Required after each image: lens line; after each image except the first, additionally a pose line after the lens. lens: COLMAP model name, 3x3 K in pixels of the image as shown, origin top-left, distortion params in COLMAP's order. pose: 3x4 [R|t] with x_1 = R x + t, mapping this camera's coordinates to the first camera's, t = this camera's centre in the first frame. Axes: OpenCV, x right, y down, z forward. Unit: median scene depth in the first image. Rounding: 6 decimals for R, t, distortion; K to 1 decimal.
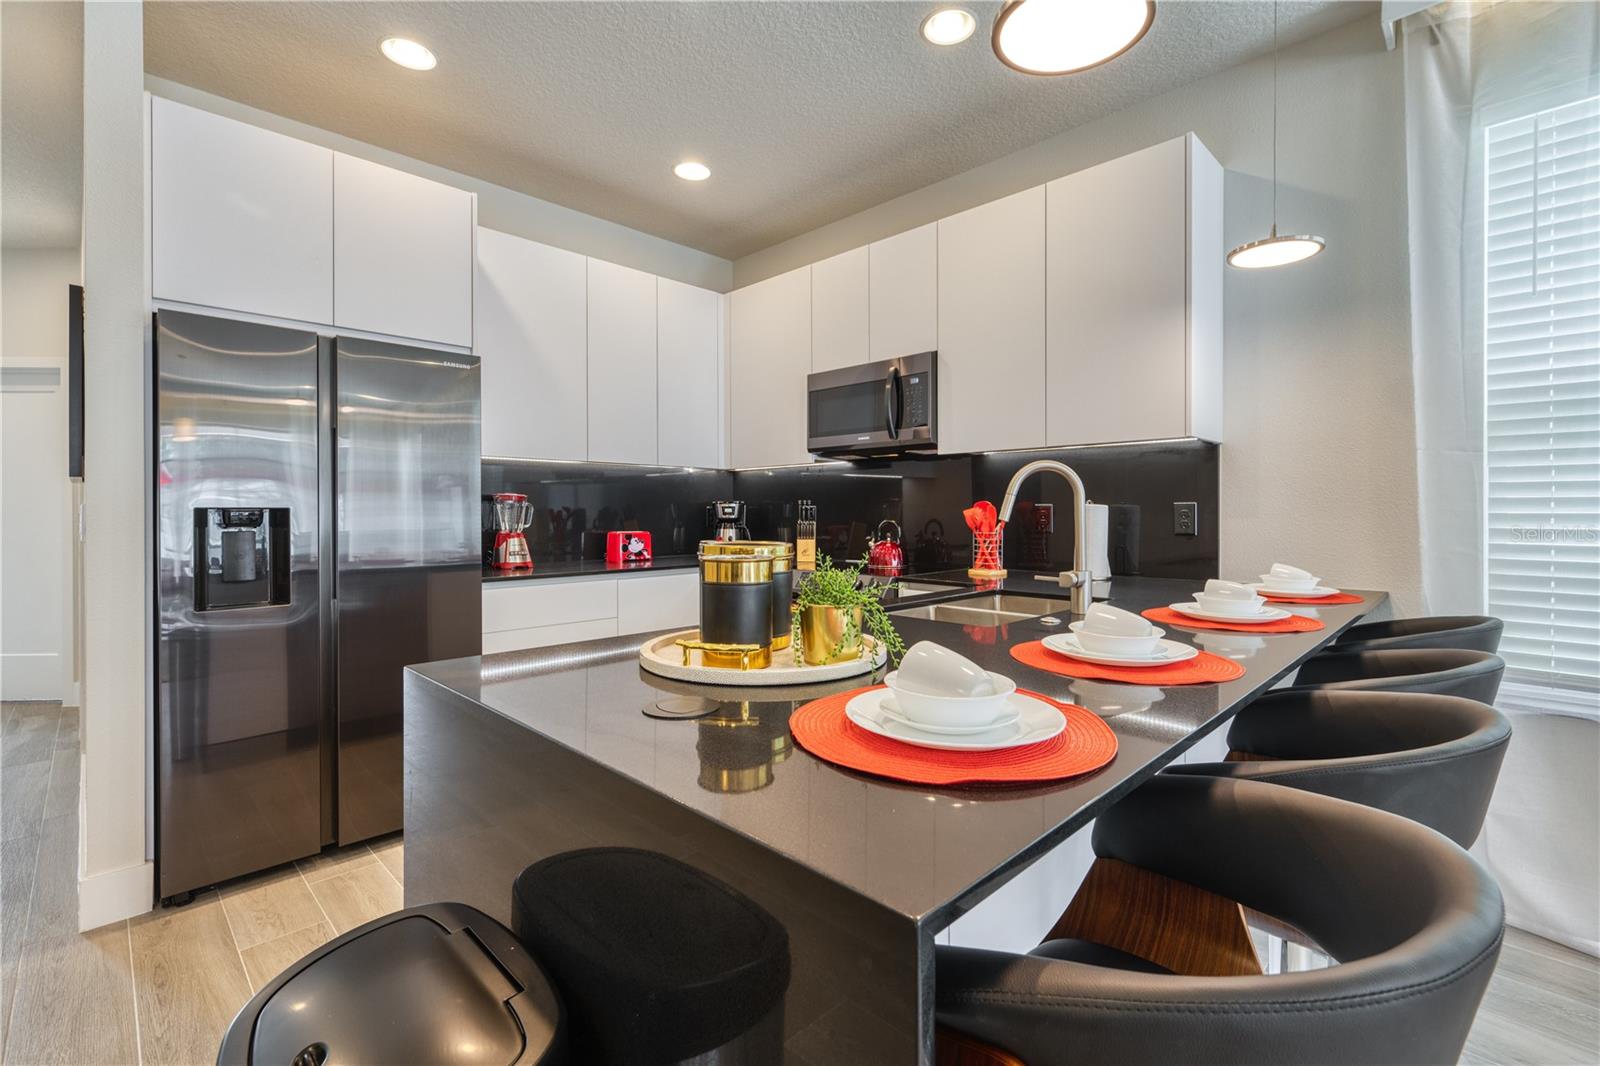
lens RADIAL K [[693.6, 0, 800.9], [0, 693.6, 511.7], [0, 0, 1]] dist [-0.000334, -0.000106]
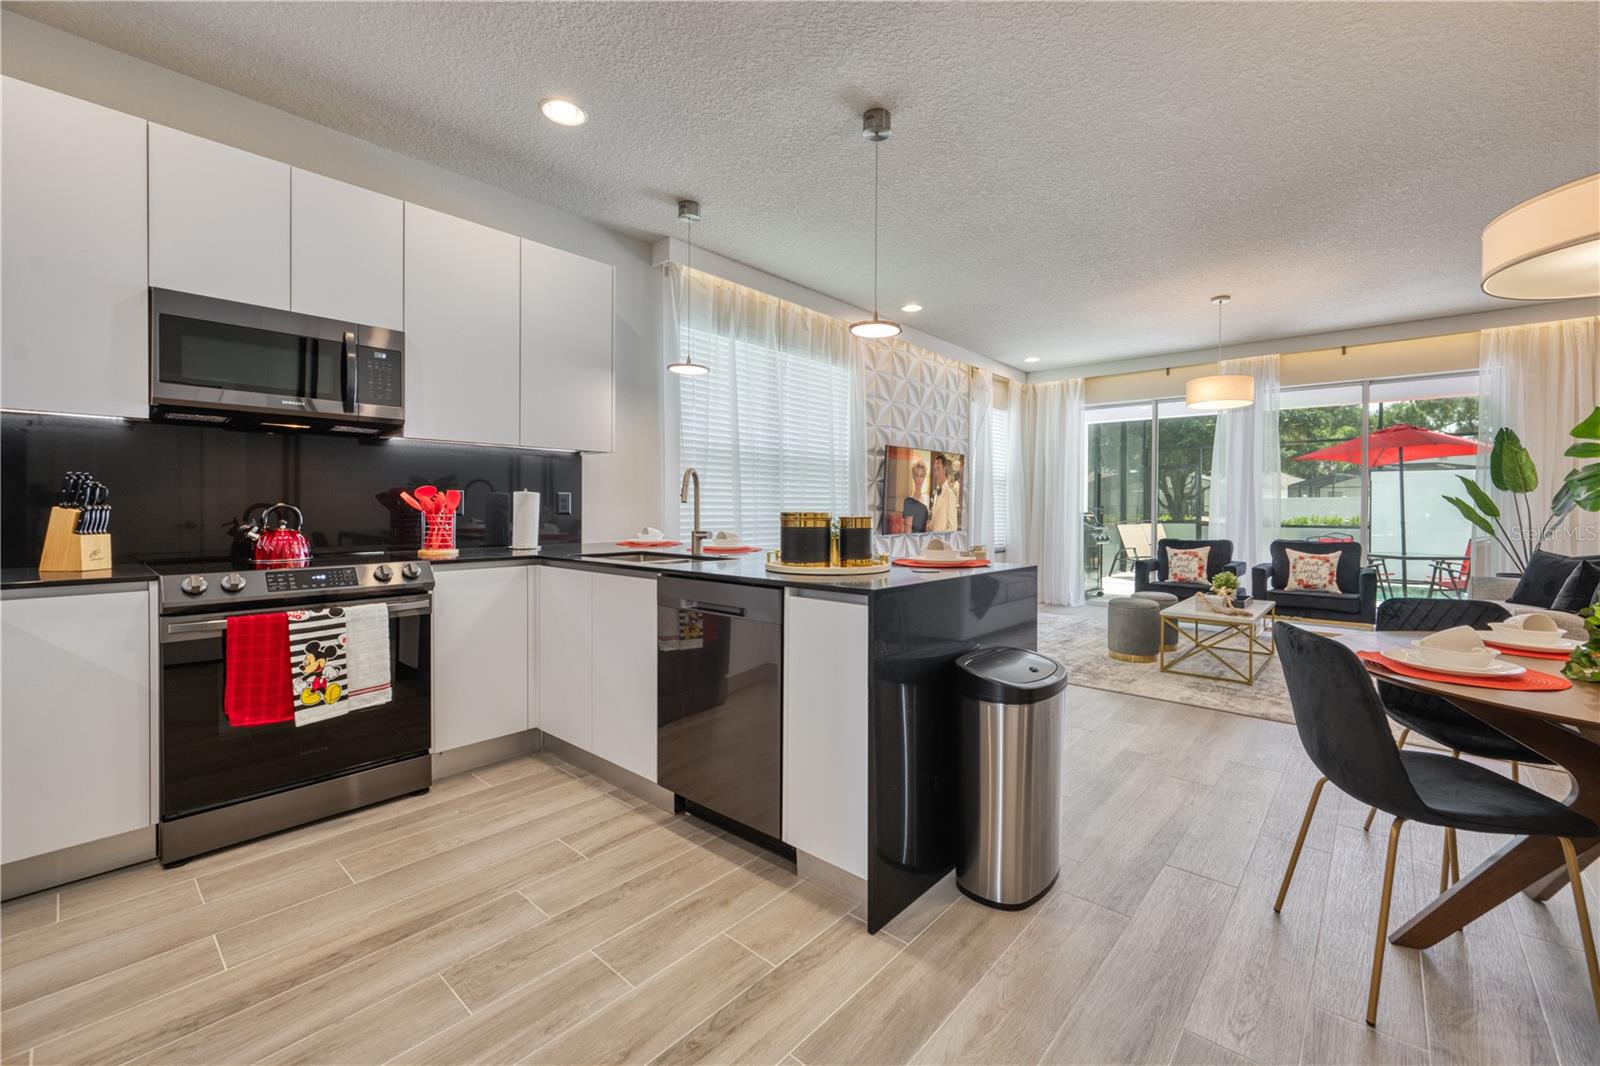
lens RADIAL K [[693.6, 0, 800.9], [0, 693.6, 511.7], [0, 0, 1]] dist [-0.000334, -0.000106]
pose [[-0.063588, -0.010242, 0.997924, -0.831669], [-0.001918, 0.999947, 0.010141, 0.012811], [-0.997974, -0.001270, -0.063604, 0.498815]]
